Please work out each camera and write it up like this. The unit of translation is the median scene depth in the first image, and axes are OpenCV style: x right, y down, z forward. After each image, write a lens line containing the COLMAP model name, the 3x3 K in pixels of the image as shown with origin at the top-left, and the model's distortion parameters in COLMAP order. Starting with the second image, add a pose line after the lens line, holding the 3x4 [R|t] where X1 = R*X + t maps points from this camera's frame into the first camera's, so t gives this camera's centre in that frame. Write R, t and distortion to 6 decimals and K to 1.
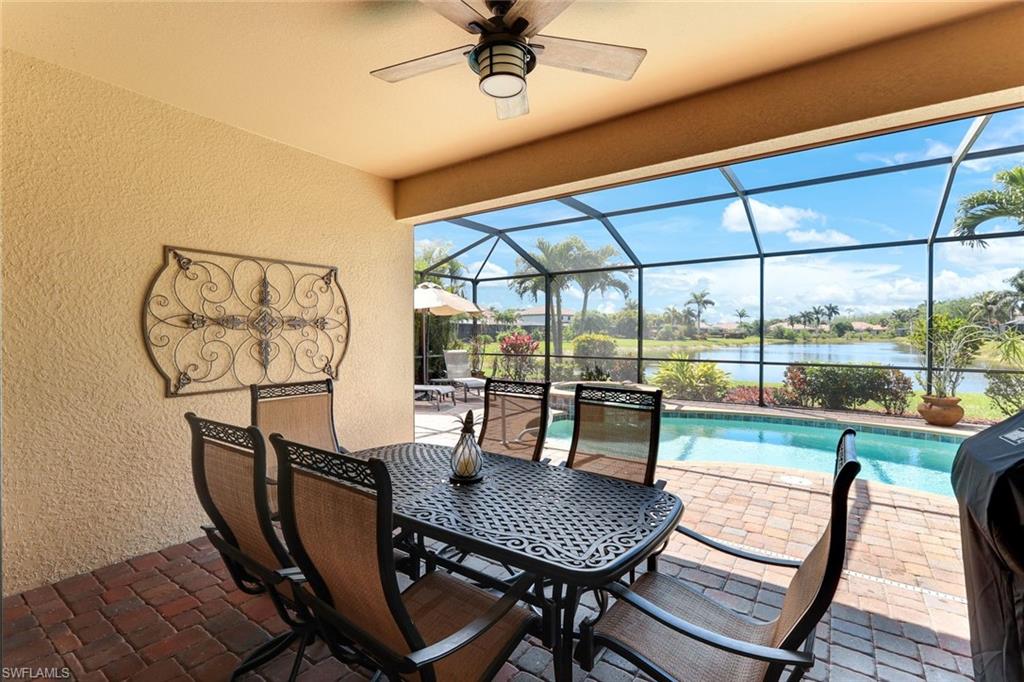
lens RADIAL K [[448.5, 0, 502.0], [0, 448.5, 335.7], [0, 0, 1]] dist [-0.002451, -0.000563]
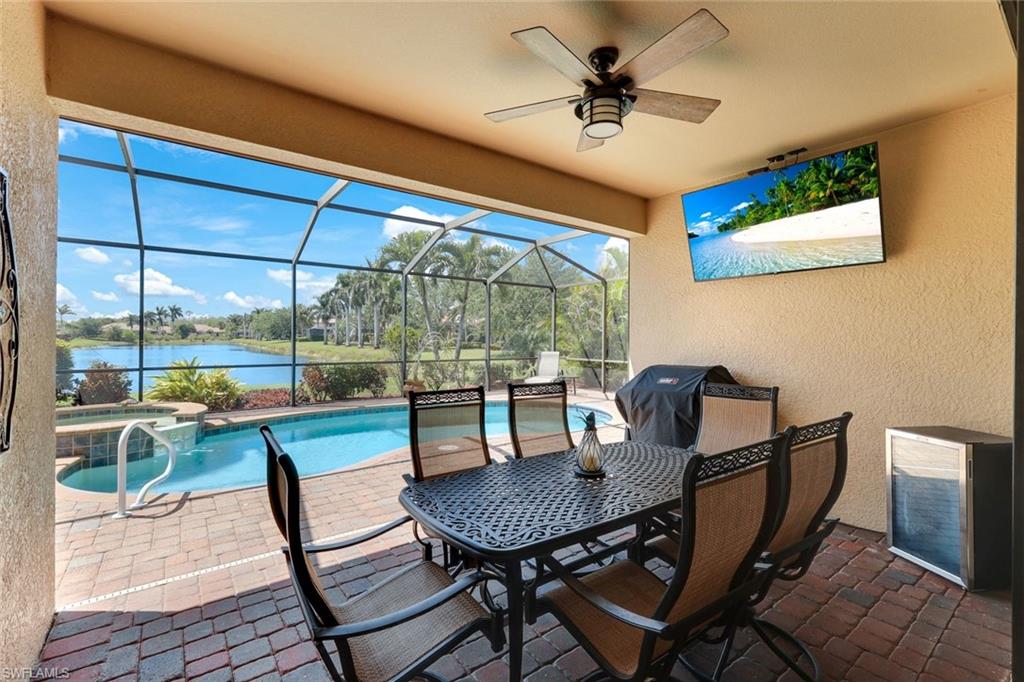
lens RADIAL K [[448.5, 0, 519.2], [0, 448.5, 340.6], [0, 0, 1]] dist [-0.002451, -0.000563]
pose [[0.276396, -0.005910, 0.961026, -0.263636], [-0.000601, 0.999980, 0.006323, -0.002539], [-0.961044, -0.002325, 0.276387, 0.194746]]
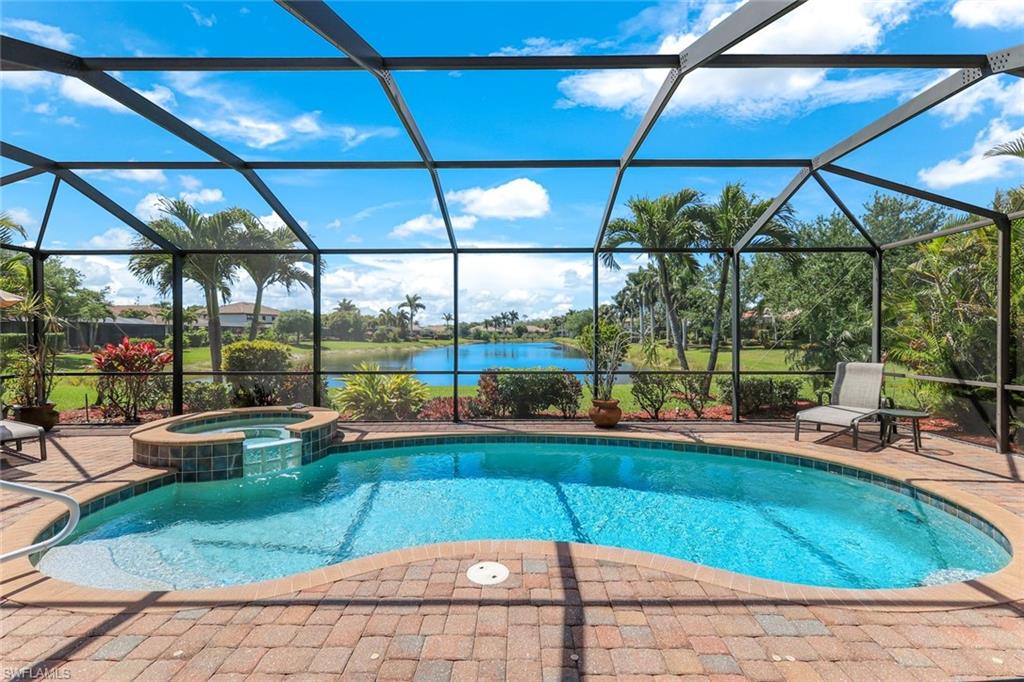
lens RADIAL K [[454.1, 0, 505.7], [0, 454.1, 333.9], [0, 0, 1]] dist [0.004764, -0.000433]
pose [[0.815849, -0.001881, 0.578262, 0.135466], [0.006625, 0.999959, -0.006094, -0.008803], [-0.578227, 0.008803, 0.815828, 0.203075]]
